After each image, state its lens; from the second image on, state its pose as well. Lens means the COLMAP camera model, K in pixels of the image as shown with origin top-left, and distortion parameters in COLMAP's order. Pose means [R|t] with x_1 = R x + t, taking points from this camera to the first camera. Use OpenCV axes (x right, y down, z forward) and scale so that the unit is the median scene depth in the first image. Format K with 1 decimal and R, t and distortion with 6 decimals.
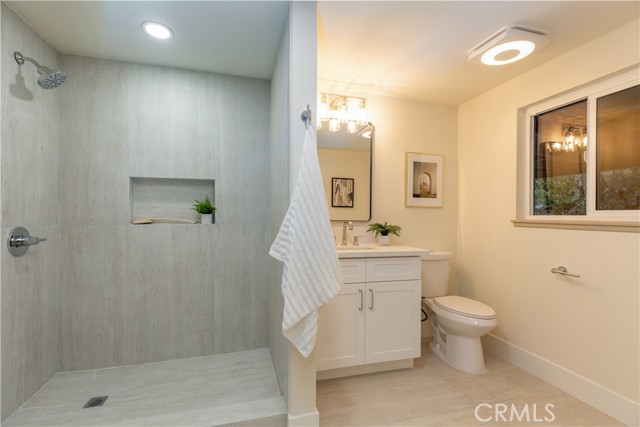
lens RADIAL K [[291.8, 0, 319.4], [0, 291.8, 215.3], [0, 0, 1]] dist [0.002938, 0.000060]
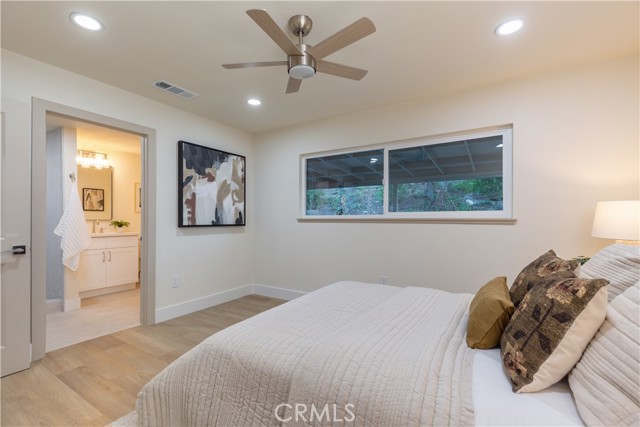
lens RADIAL K [[291.8, 0, 317.2], [0, 291.8, 219.3], [0, 0, 1]] dist [0.002938, 0.000060]
pose [[0.747501, -0.012821, 0.664137, -0.084491], [0.005883, 0.999902, 0.012682, -0.000445], [-0.664234, -0.005572, 0.747504, -1.311512]]
